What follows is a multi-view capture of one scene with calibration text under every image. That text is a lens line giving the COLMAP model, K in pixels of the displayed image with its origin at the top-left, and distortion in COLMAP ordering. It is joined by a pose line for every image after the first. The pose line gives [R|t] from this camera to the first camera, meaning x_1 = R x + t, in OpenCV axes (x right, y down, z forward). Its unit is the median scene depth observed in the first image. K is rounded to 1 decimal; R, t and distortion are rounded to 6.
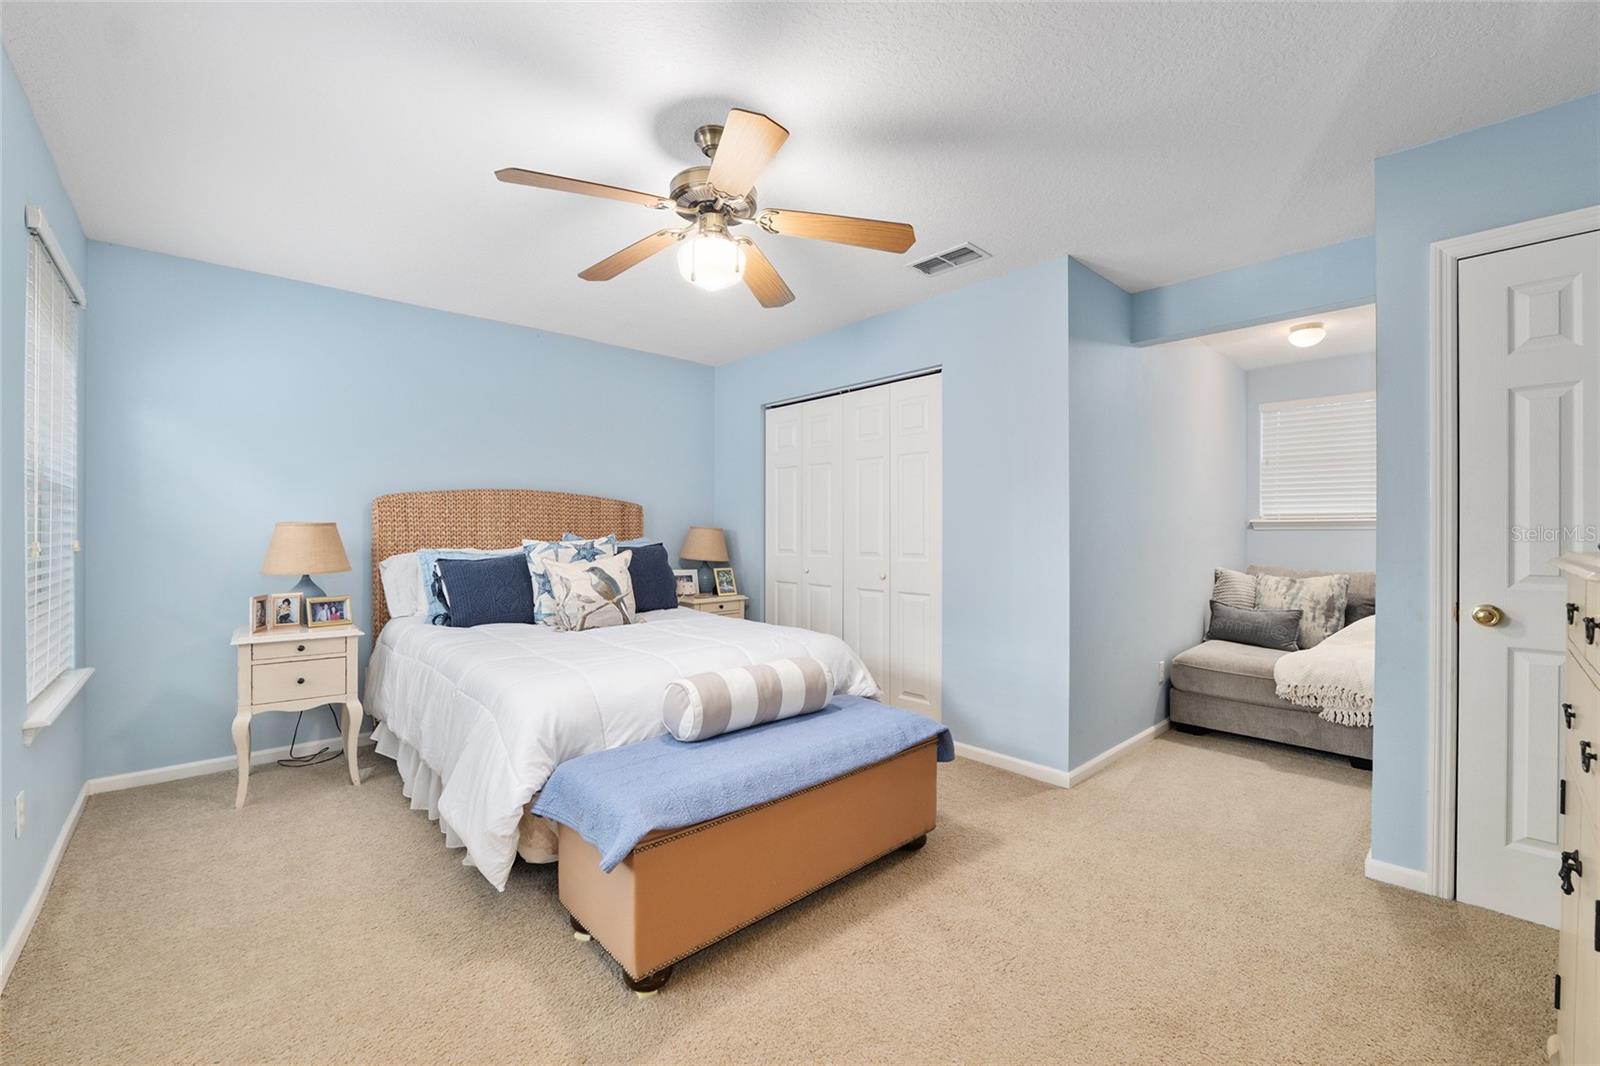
lens RADIAL K [[661.7, 0, 799.6], [0, 661.7, 534.8], [0, 0, 1]] dist [-0.010452, 0.000496]
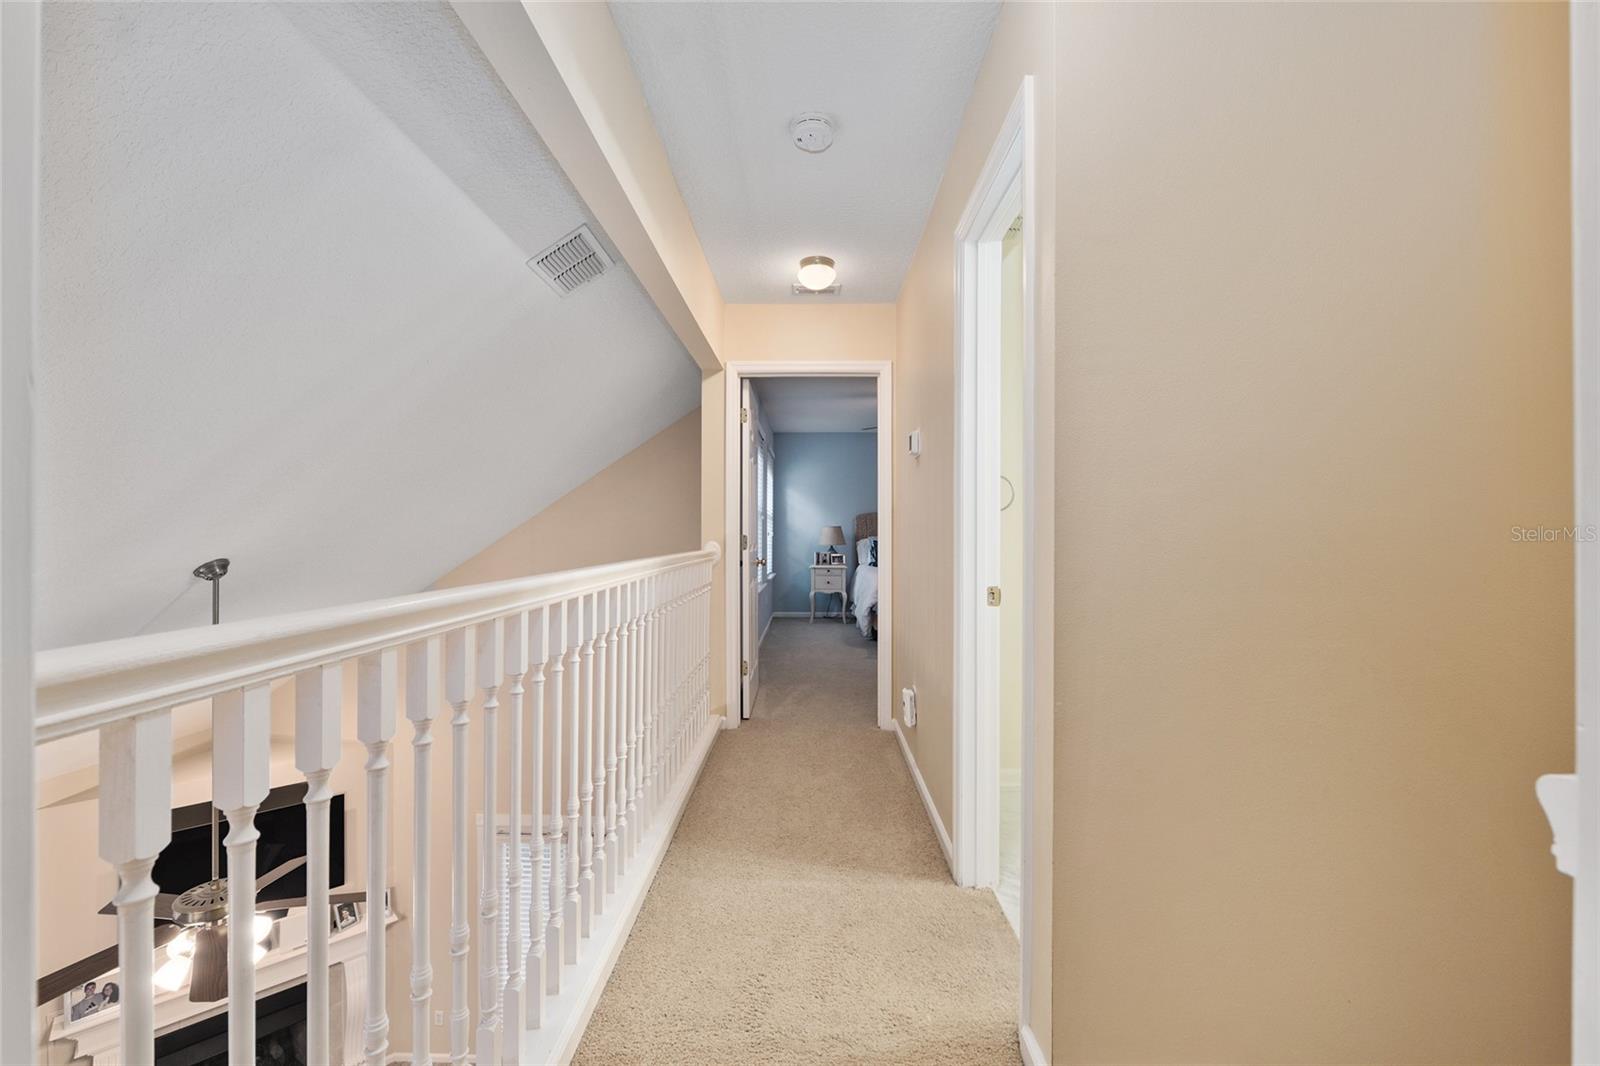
lens RADIAL K [[661.7, 0, 790.4], [0, 661.7, 536.2], [0, 0, 1]] dist [-0.010452, 0.000496]
pose [[0.728884, 0.004935, -0.684619, 1.008427], [-0.010195, 0.999941, -0.003646, 0.034509], [0.684561, 0.009638, 0.728892, -1.118621]]
